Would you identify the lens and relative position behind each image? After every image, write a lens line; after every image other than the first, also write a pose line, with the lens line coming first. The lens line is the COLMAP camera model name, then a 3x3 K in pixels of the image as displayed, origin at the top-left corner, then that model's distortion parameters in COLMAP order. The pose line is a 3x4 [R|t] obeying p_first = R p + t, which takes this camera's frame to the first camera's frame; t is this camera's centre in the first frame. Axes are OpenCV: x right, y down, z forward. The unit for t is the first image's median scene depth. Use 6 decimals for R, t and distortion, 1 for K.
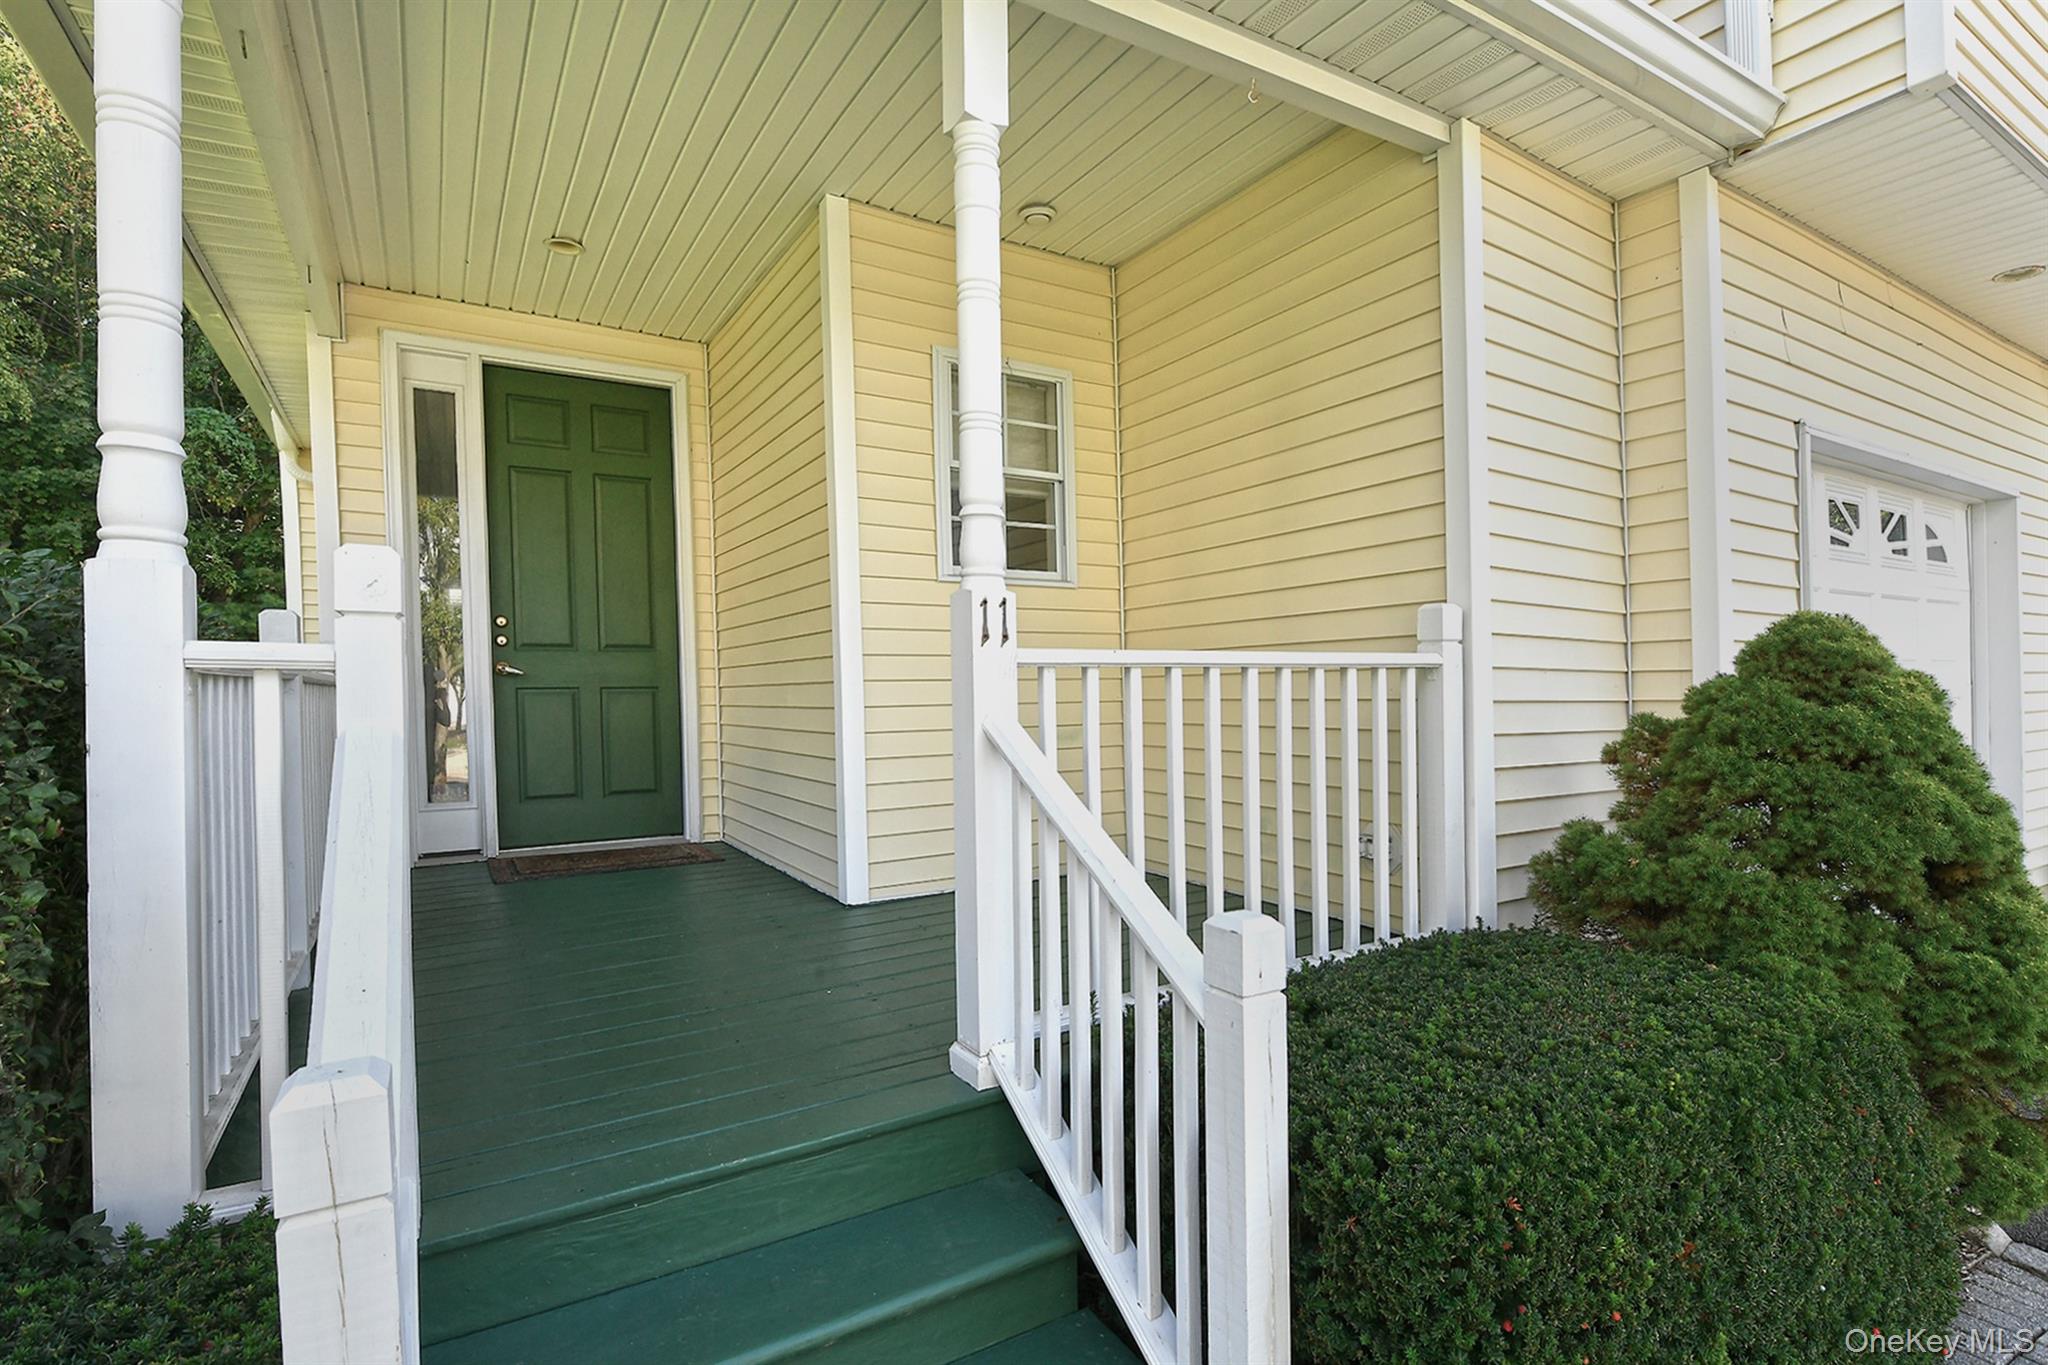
lens RADIAL K [[946.3, 0, 1028.6], [0, 946.3, 676.2], [0, 0, 1]] dist [-0.009108, 0.000589]
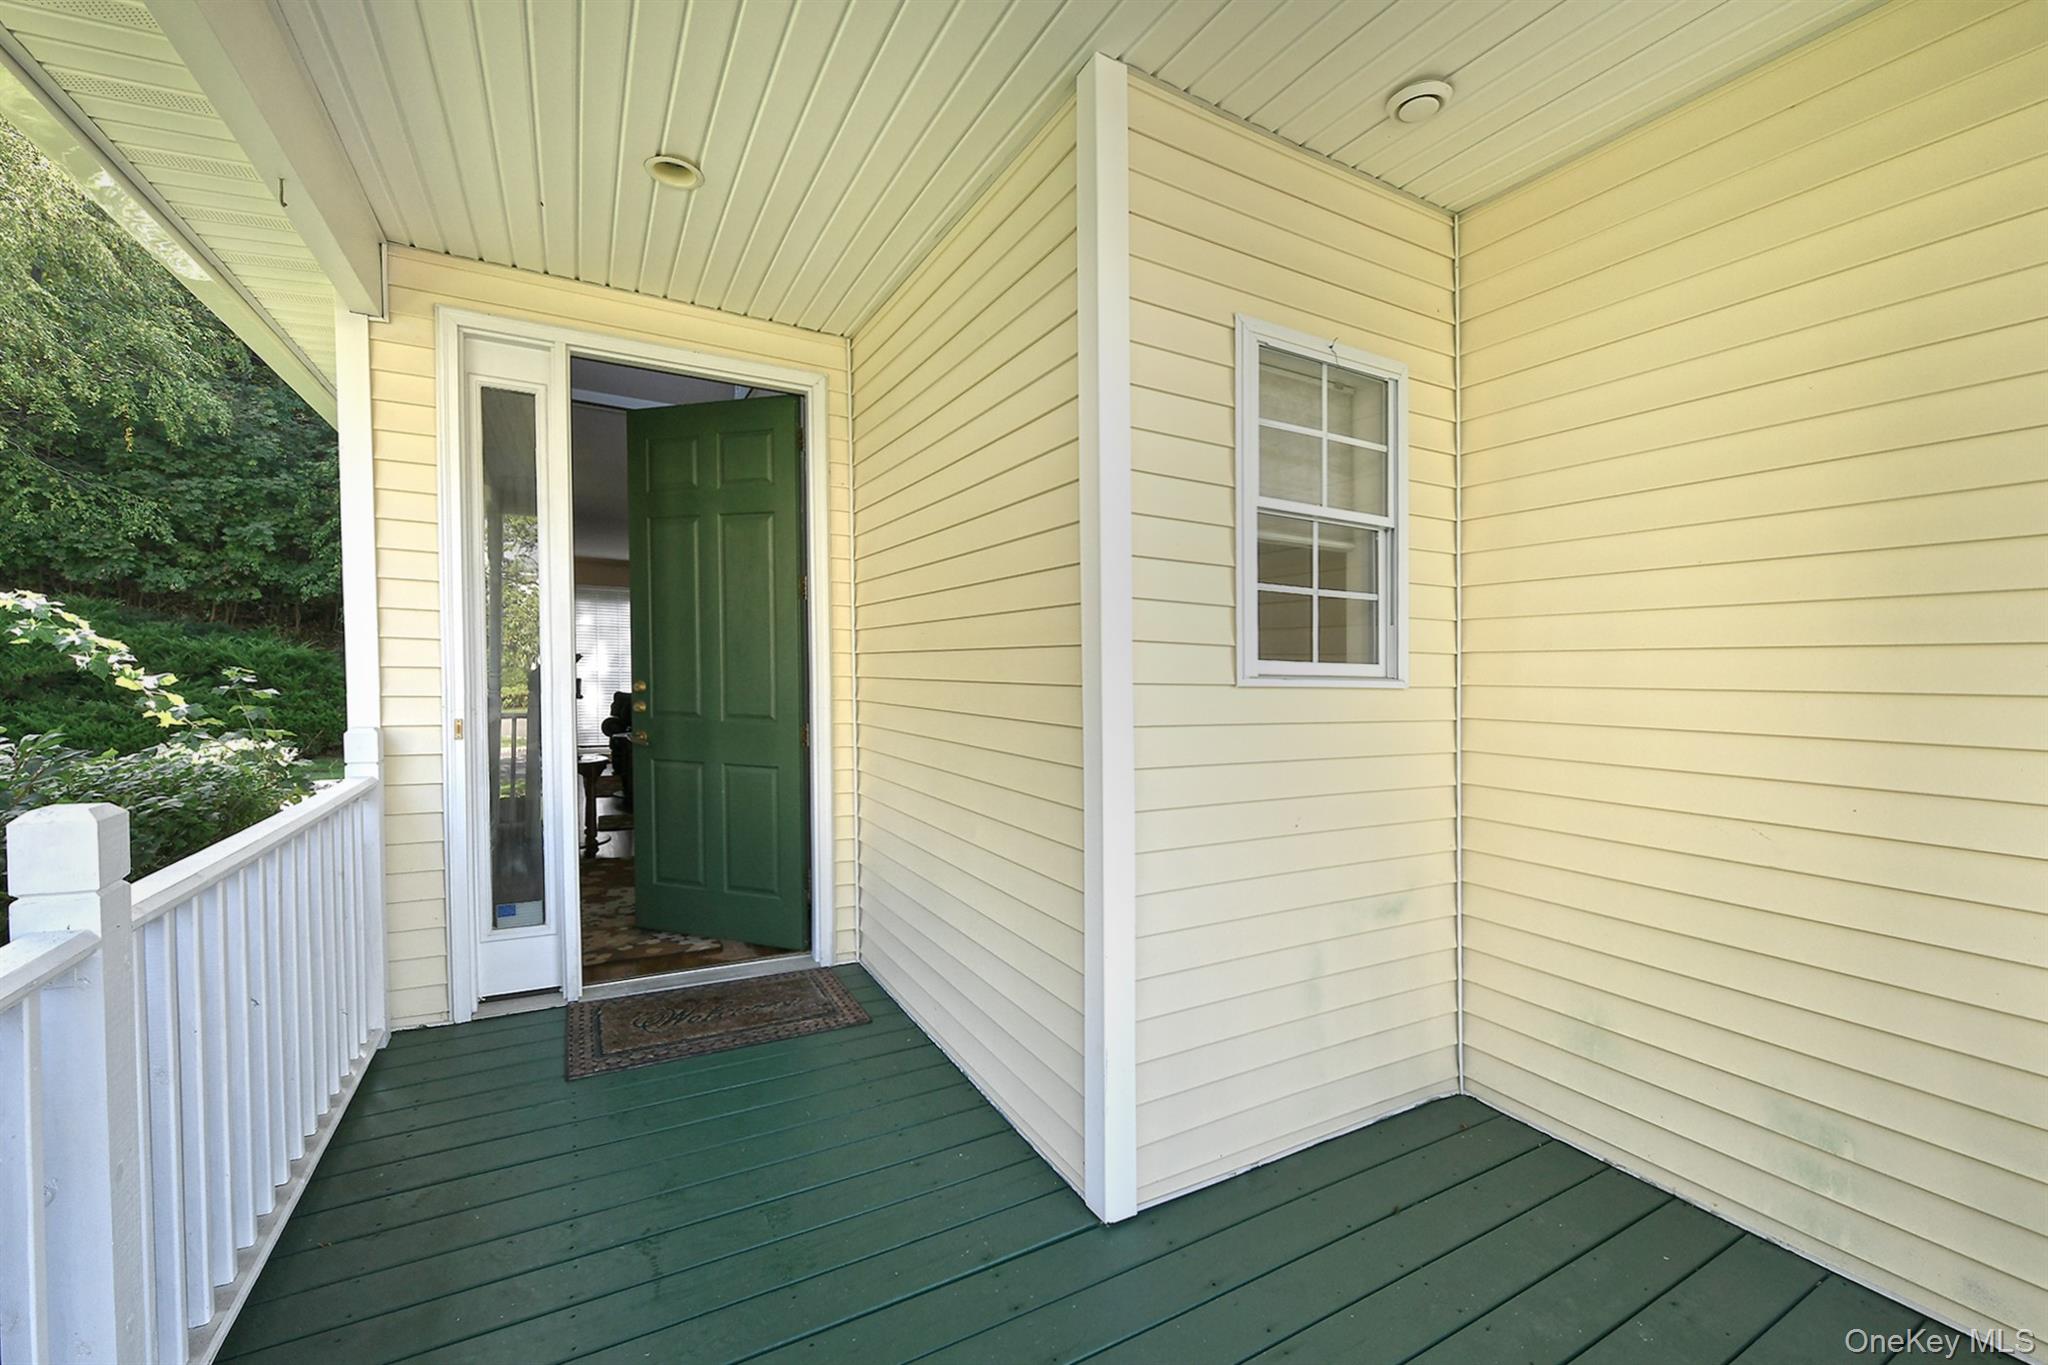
lens RADIAL K [[819.8, 0, 1028.1], [0, 819.8, 691.3], [0, 0, 1]] dist [-0.006441, -0.001339]
pose [[0.998196, 0.027568, -0.053330, -0.165972], [-0.026184, 0.999306, 0.026487, -0.087299], [0.054023, -0.025043, 0.998226, 0.353594]]
